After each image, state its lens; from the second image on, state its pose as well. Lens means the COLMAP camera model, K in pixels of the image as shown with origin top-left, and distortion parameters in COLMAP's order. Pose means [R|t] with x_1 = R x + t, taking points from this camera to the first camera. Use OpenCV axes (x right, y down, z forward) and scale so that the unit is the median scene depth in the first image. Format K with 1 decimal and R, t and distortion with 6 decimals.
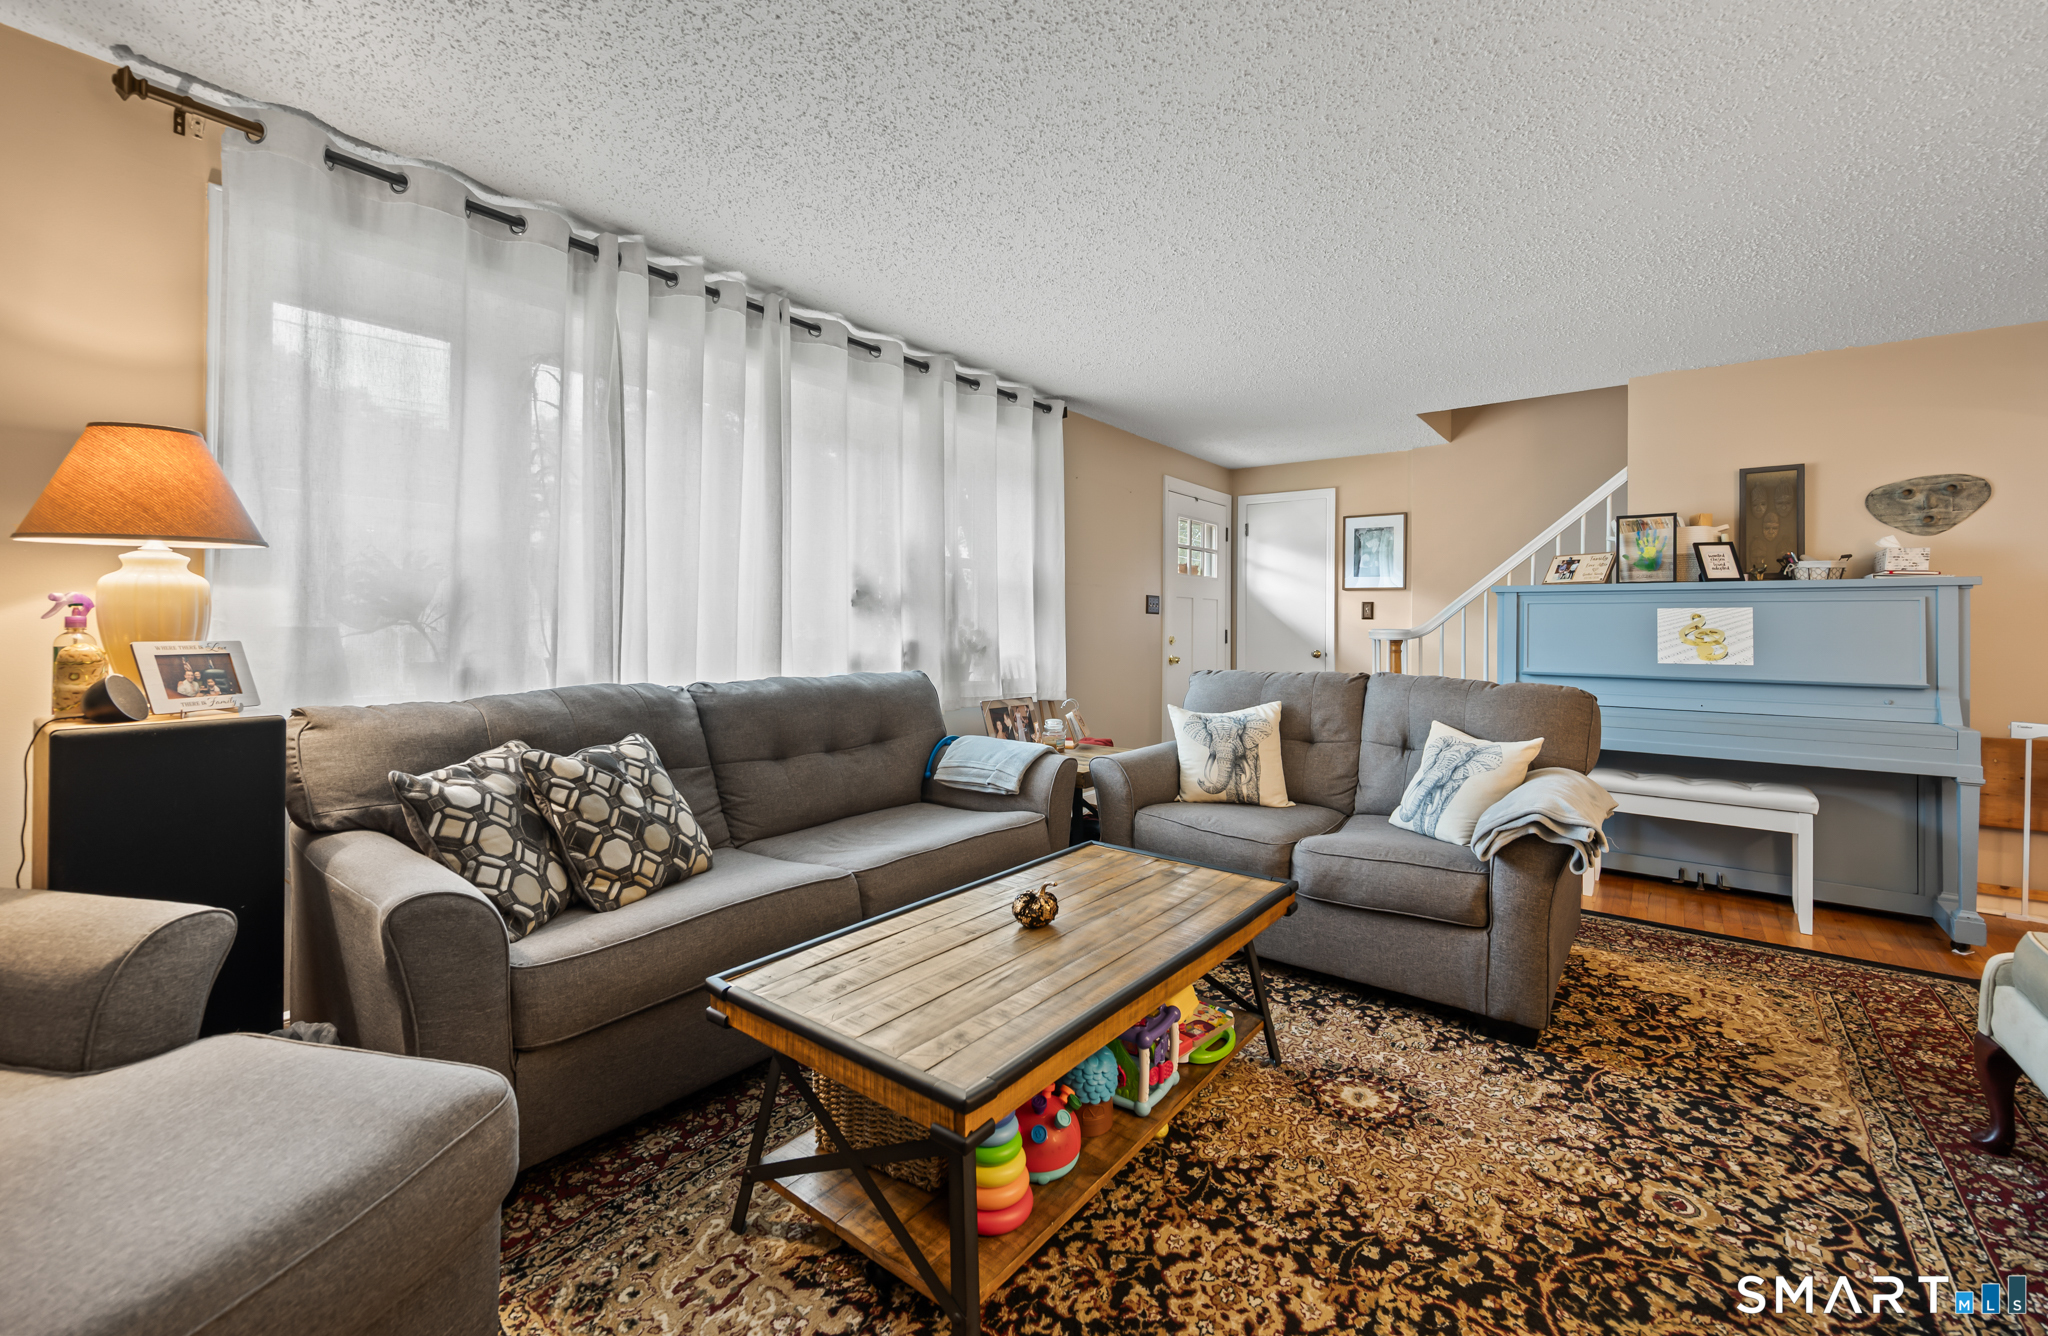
lens RADIAL K [[801.8, 0, 1071.9], [0, 801.8, 614.2], [0, 0, 1]] dist [0.000359, 0.000176]
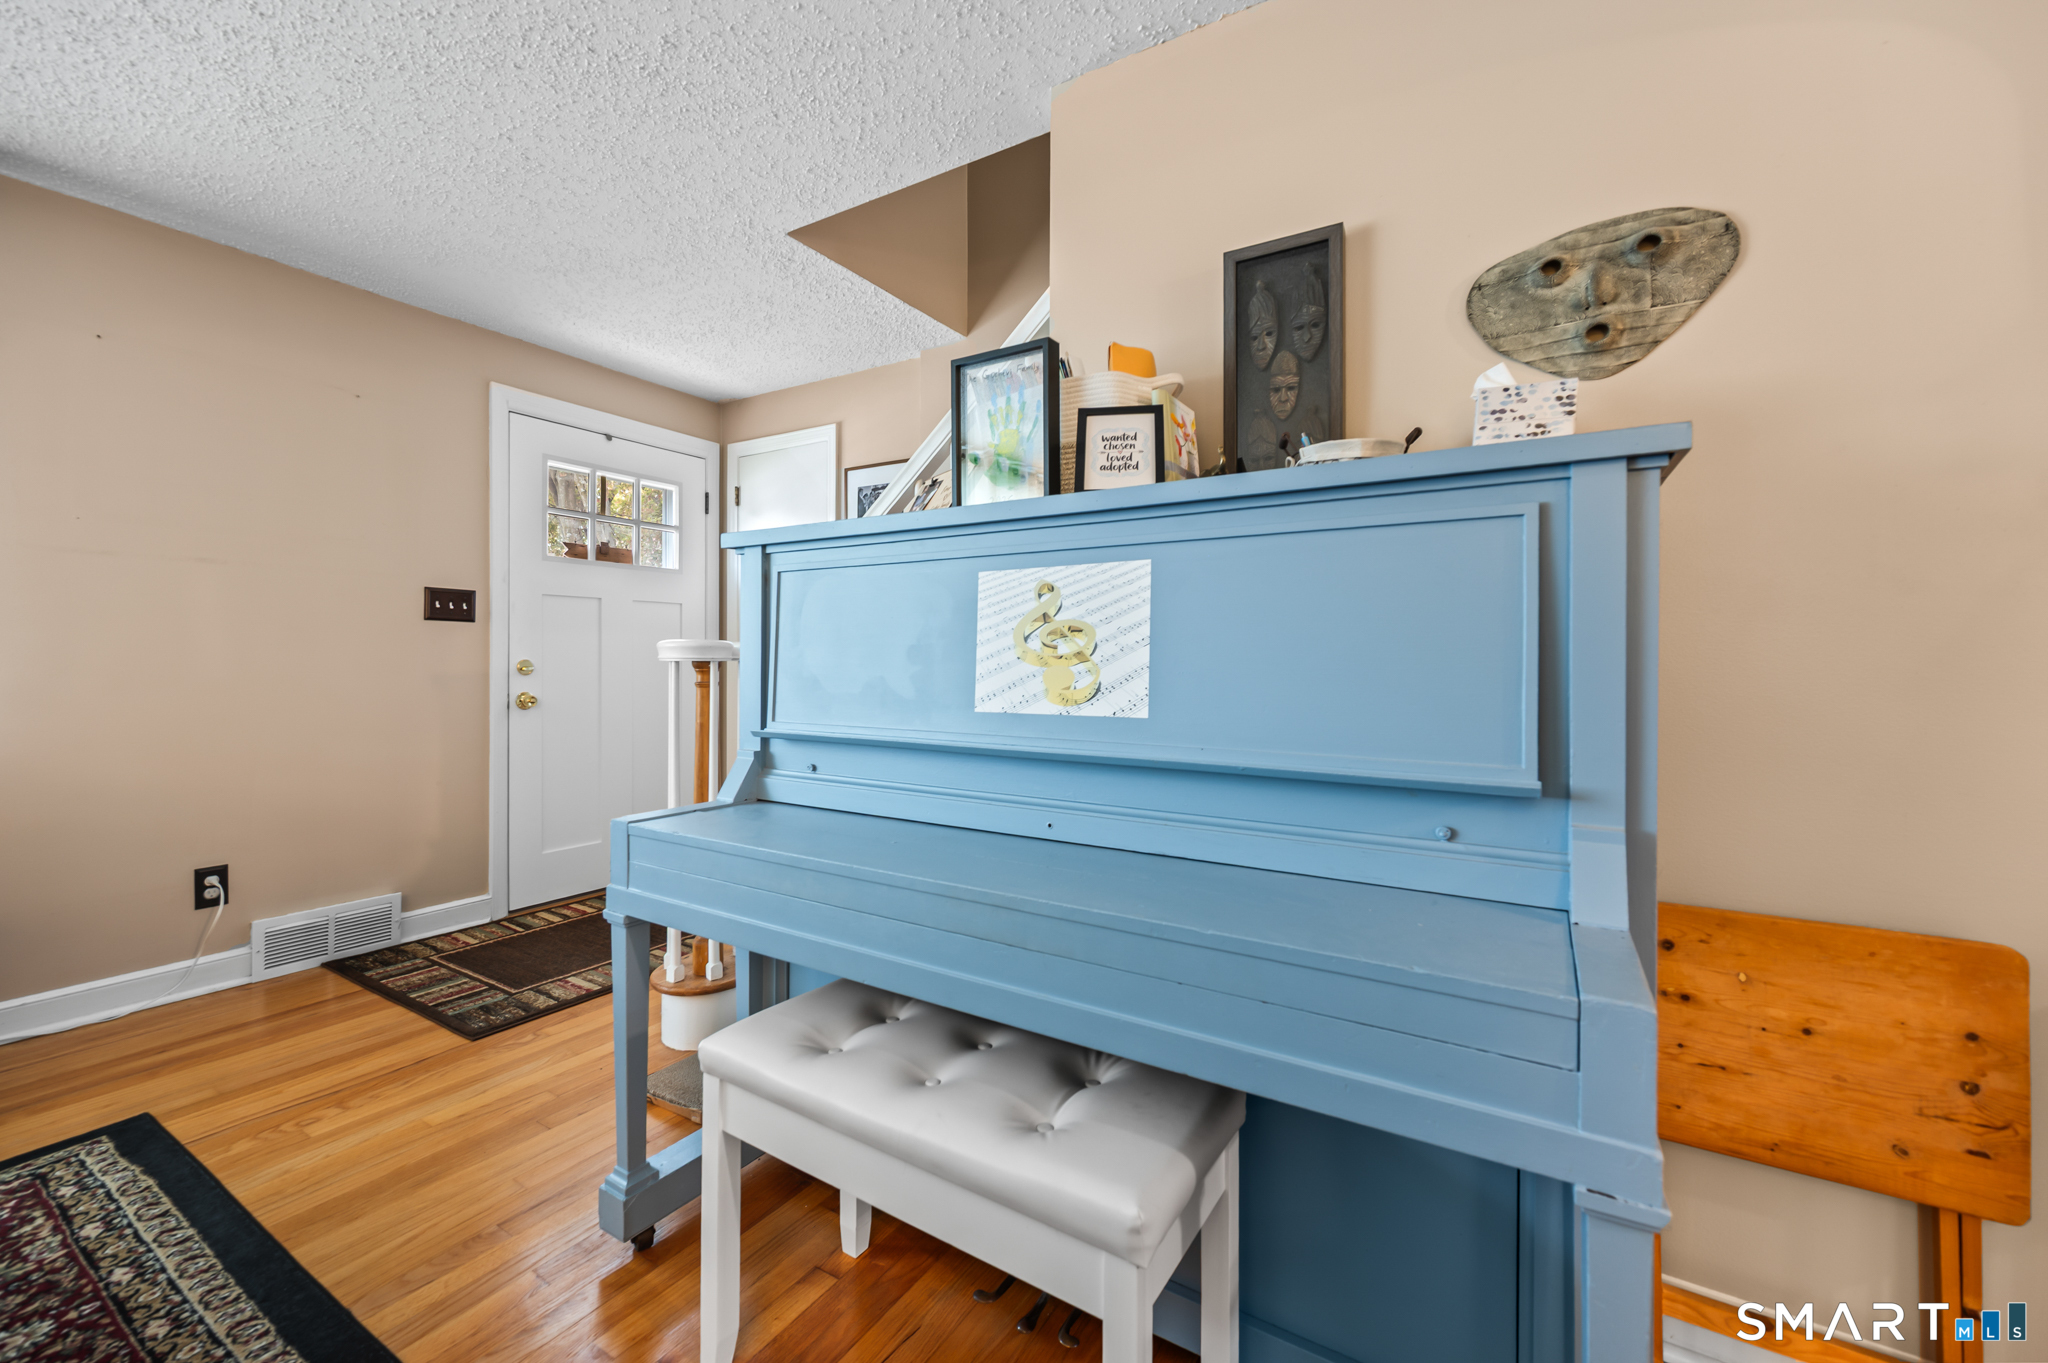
lens RADIAL K [[821.5, 0, 1015.0], [0, 821.5, 647.7], [0, 0, 1]] dist [0.002880, -0.001789]
pose [[0.995015, -0.004089, 0.099640, 1.214853], [0.003597, 0.999980, 0.005119, 0.047809], [-0.099659, -0.004735, 0.995010, 1.028212]]
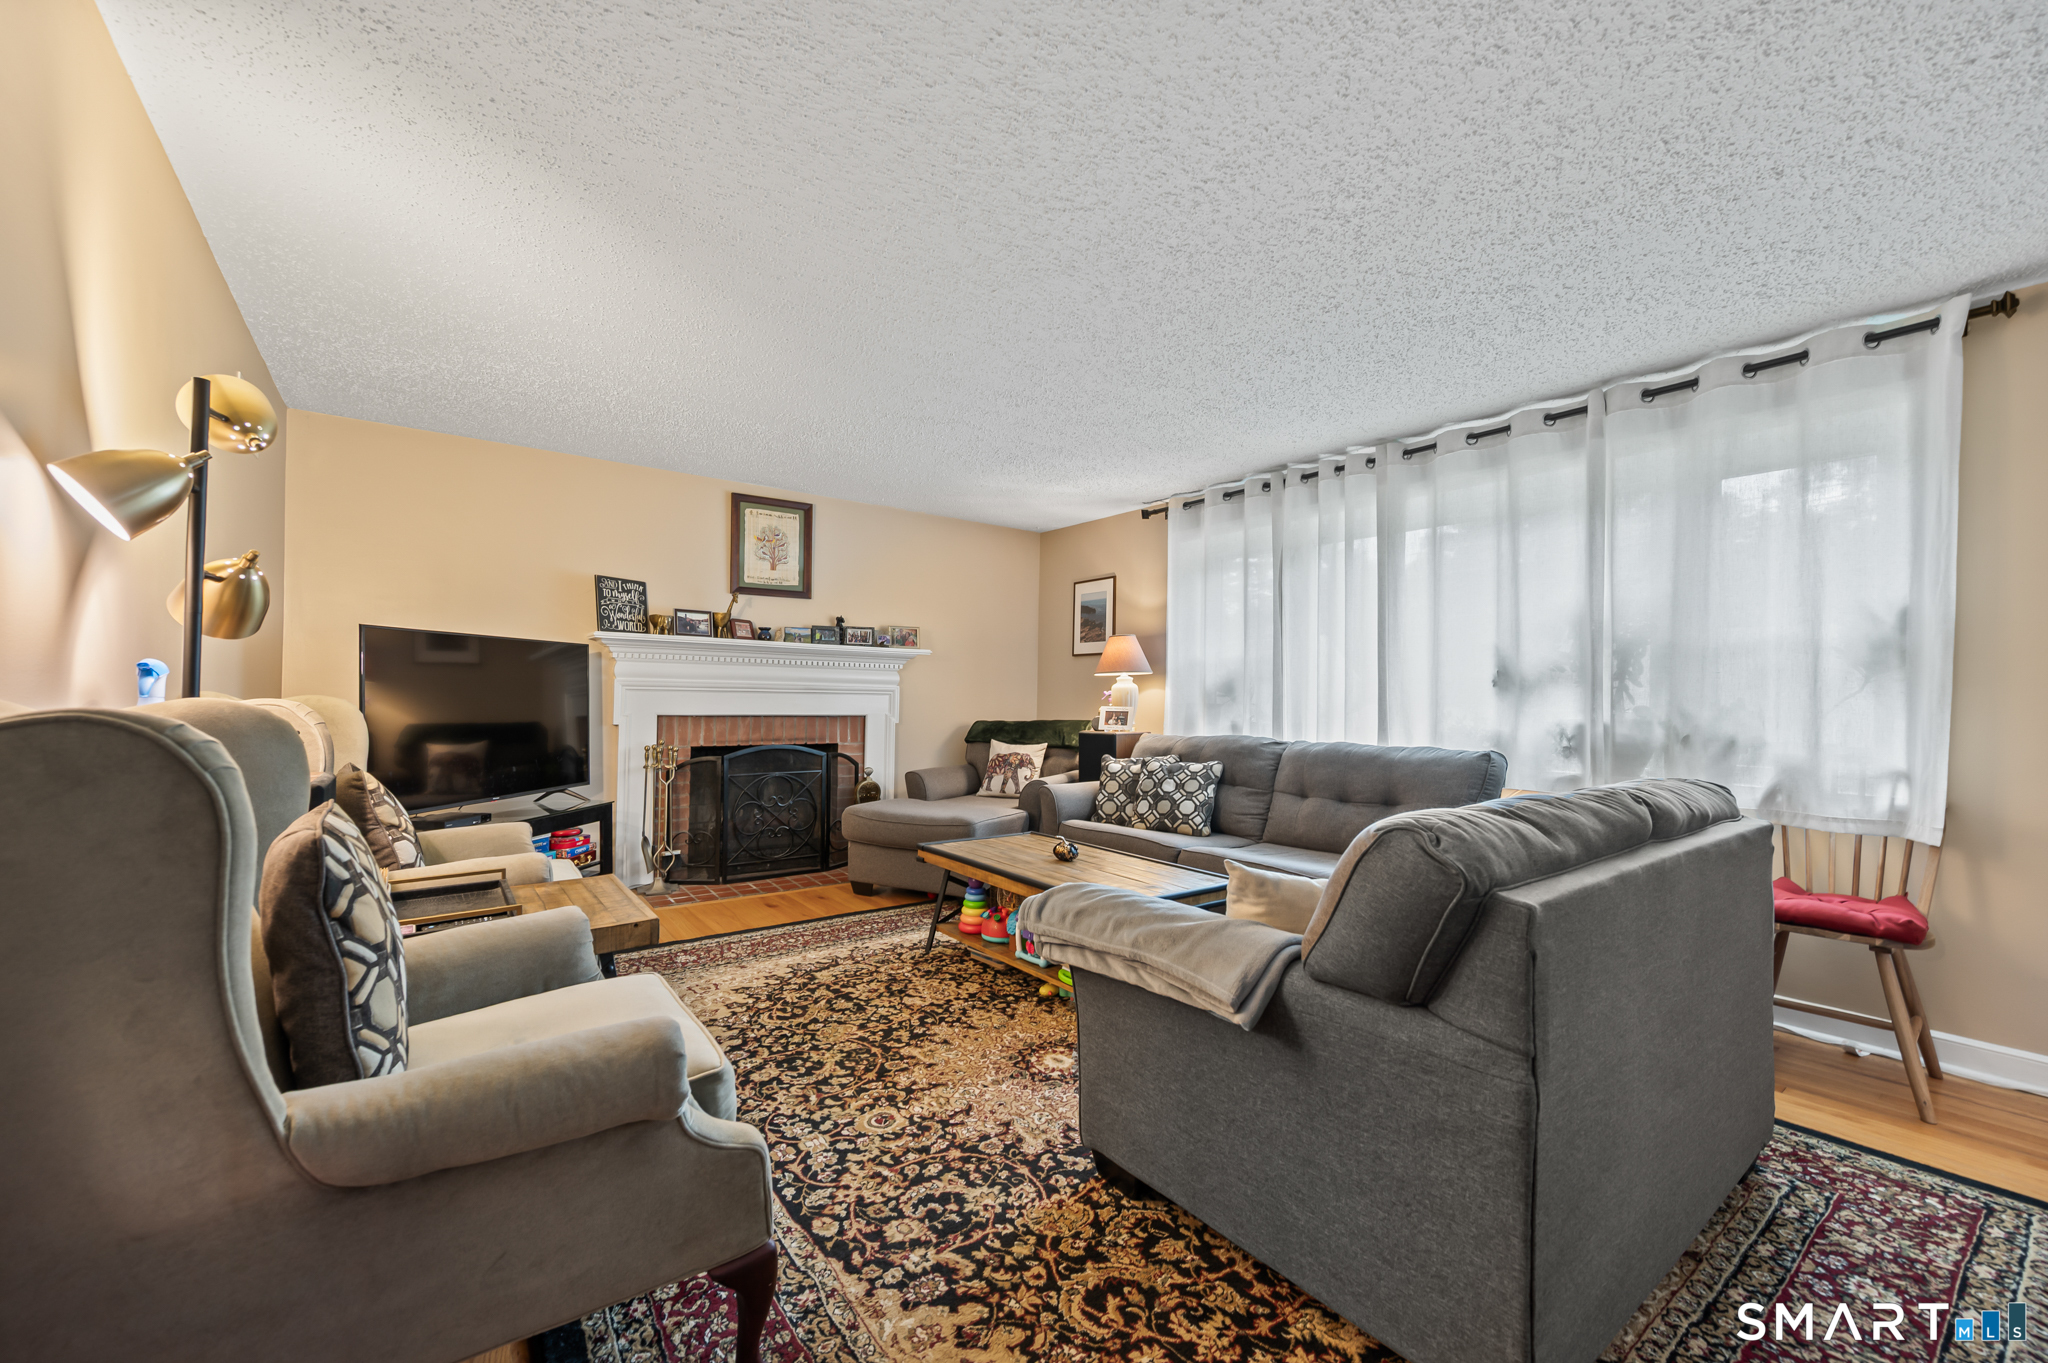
lens RADIAL K [[821.5, 0, 1045.8], [0, 821.5, 691.5], [0, 0, 1]] dist [0.002880, -0.001789]
pose [[-0.252929, -0.019170, -0.967295, 1.460439], [-0.001454, 0.999810, -0.019434, 0.028872], [0.967484, -0.003509, -0.252909, 1.162359]]
